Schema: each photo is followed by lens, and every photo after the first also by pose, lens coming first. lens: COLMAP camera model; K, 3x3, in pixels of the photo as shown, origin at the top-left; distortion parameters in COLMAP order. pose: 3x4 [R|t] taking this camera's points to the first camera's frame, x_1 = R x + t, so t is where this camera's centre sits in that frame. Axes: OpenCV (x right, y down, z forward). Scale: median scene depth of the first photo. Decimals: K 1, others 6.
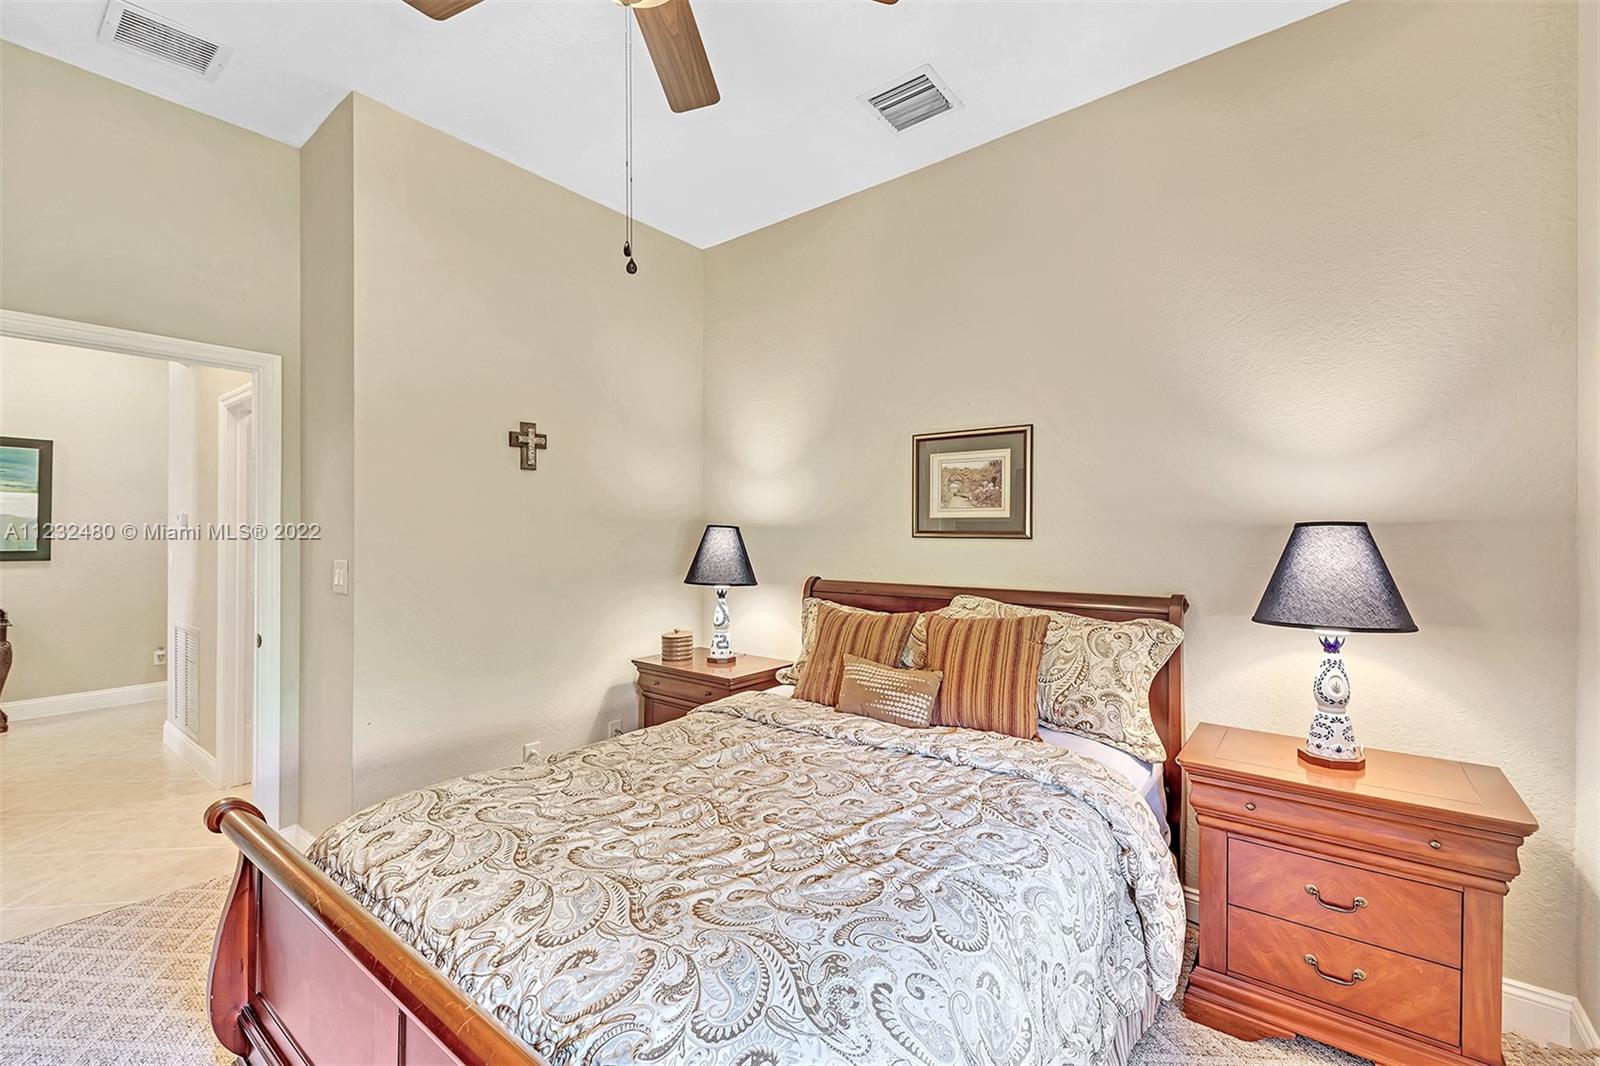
lens RADIAL K [[660.4, 0, 800.8], [0, 660.4, 526.6], [0, 0, 1]] dist [0.016163, -0.010669]
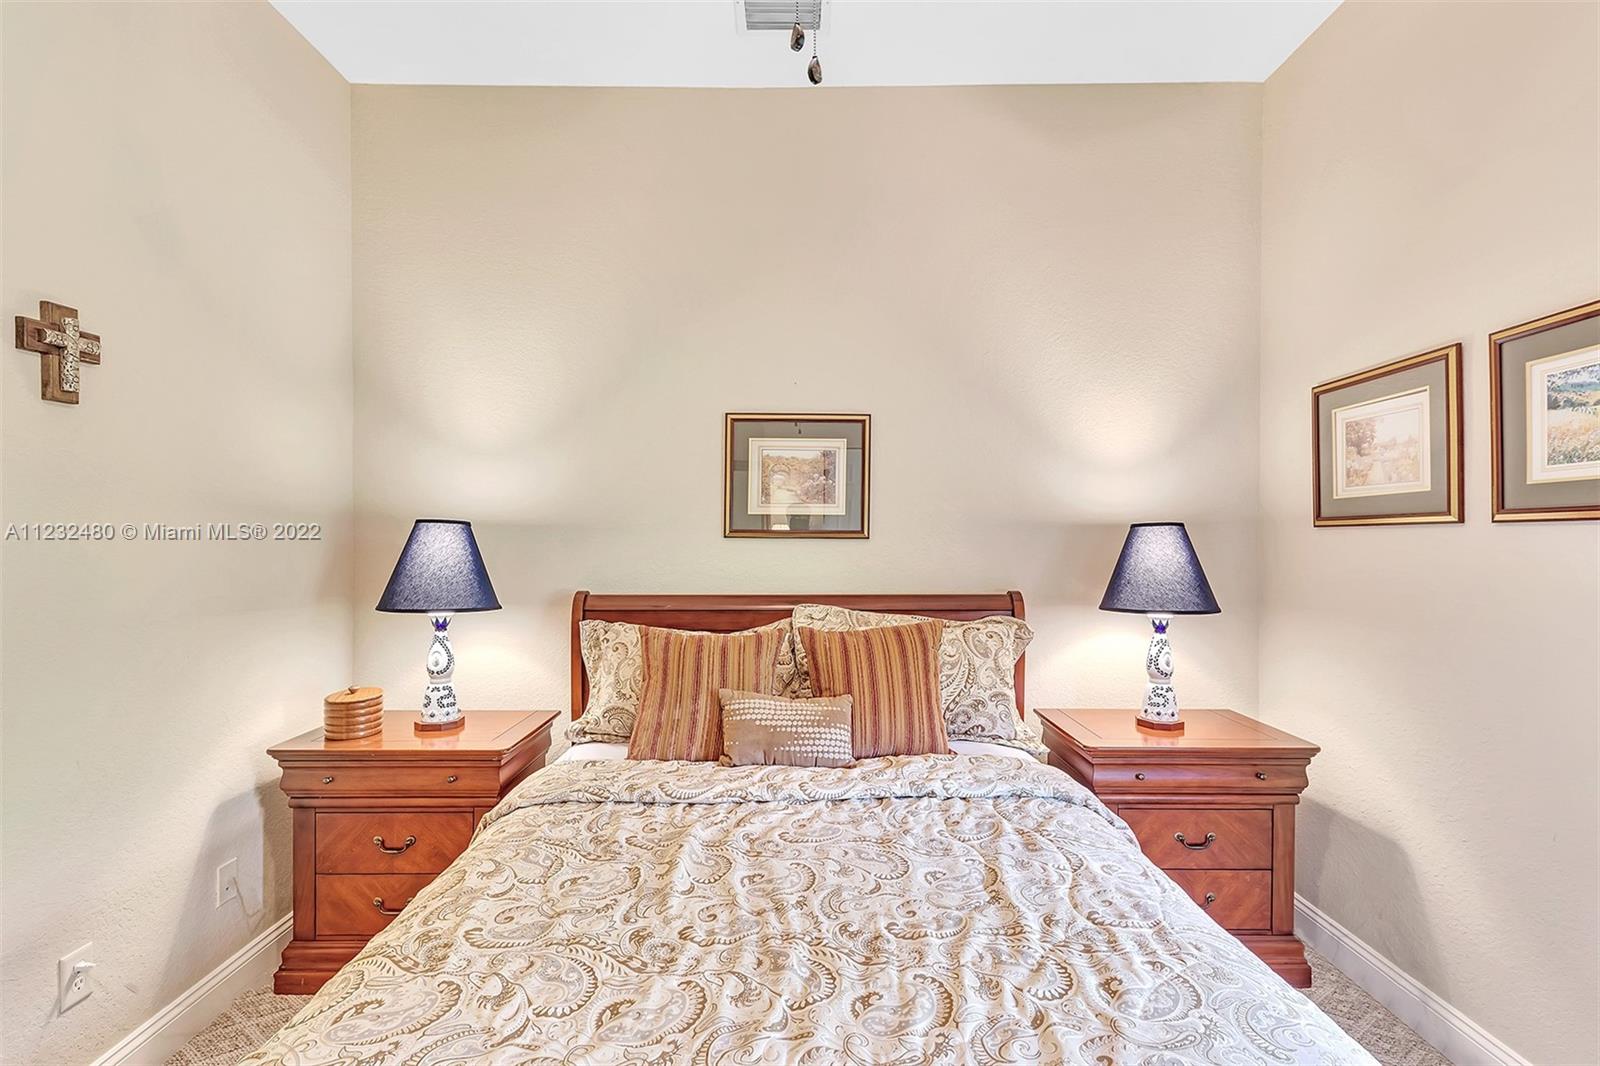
lens RADIAL K [[722.1, 0, 800.9], [0, 722.1, 540.1], [0, 0, 1]] dist [0.004662, -0.000058]
pose [[0.790411, -0.004051, 0.612563, -0.408240], [-0.005747, 0.999885, 0.014029, 0.008269], [-0.612550, -0.014609, 0.790297, 0.312917]]
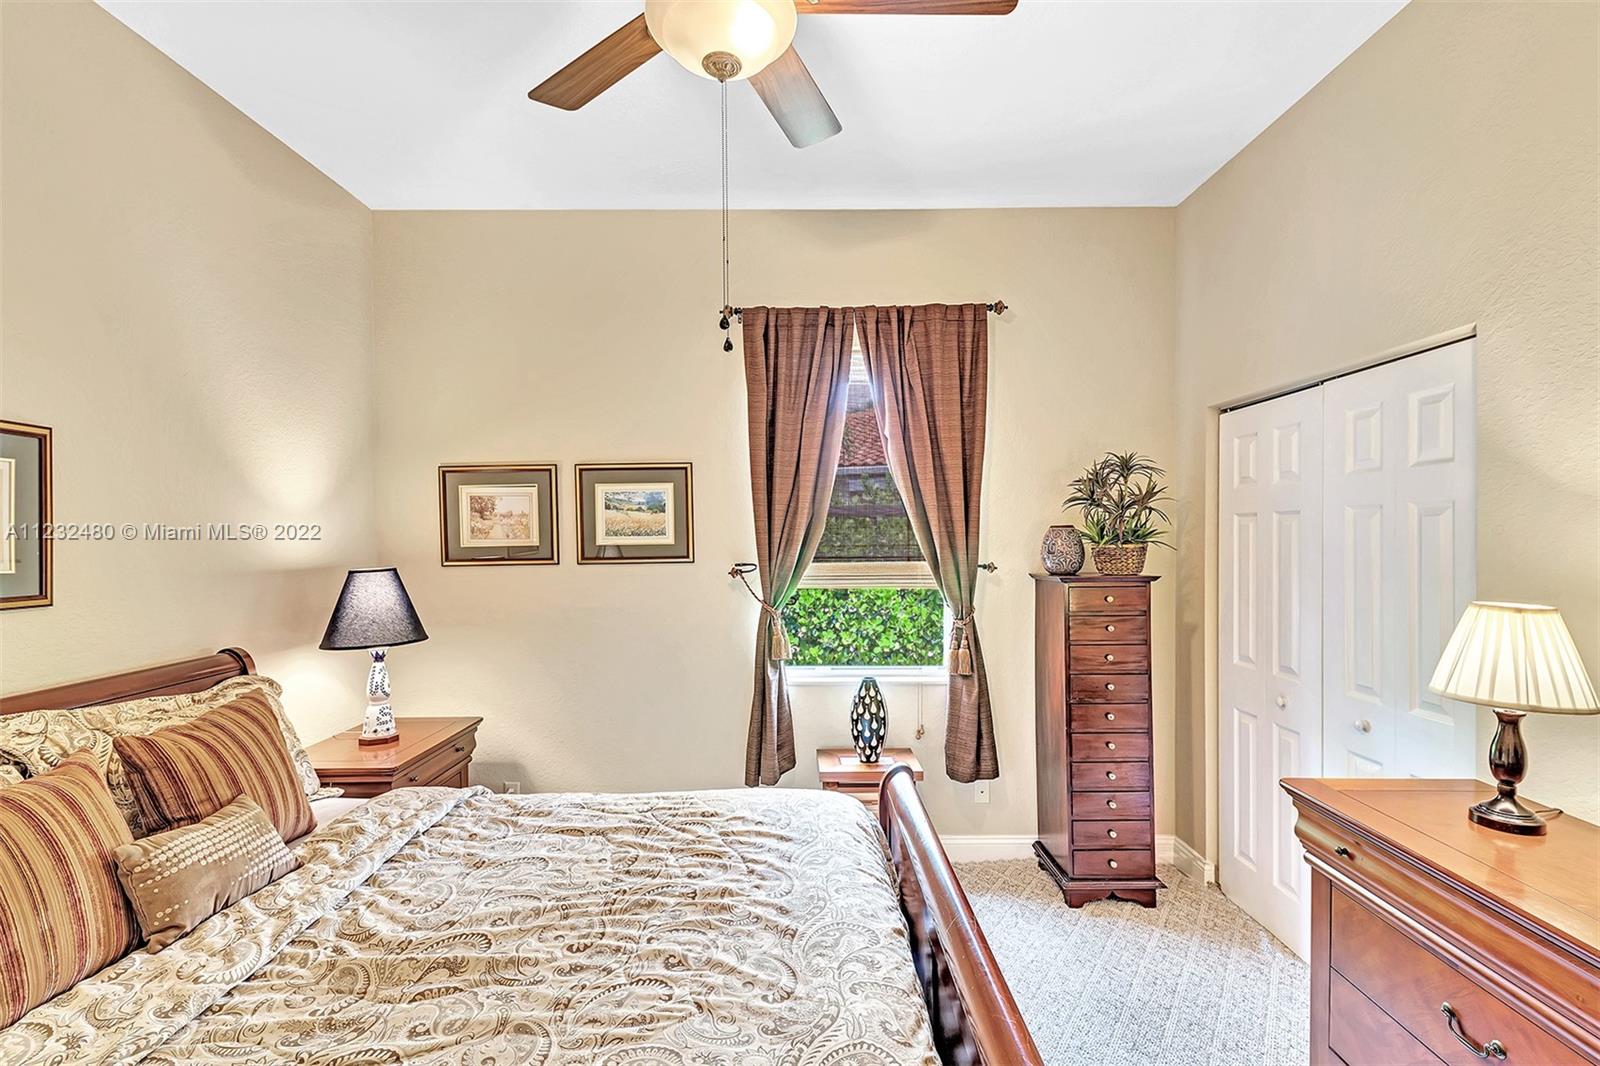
lens RADIAL K [[716.3, 0, 797.9], [0, 716.3, 528.2], [0, 0, 1]] dist [0.001918, 0.000566]
pose [[-0.603463, 0.014931, 0.797252, -0.770698], [0.000877, 0.999836, -0.018062, -0.051623], [-0.797391, -0.010201, -0.603377, 1.001463]]
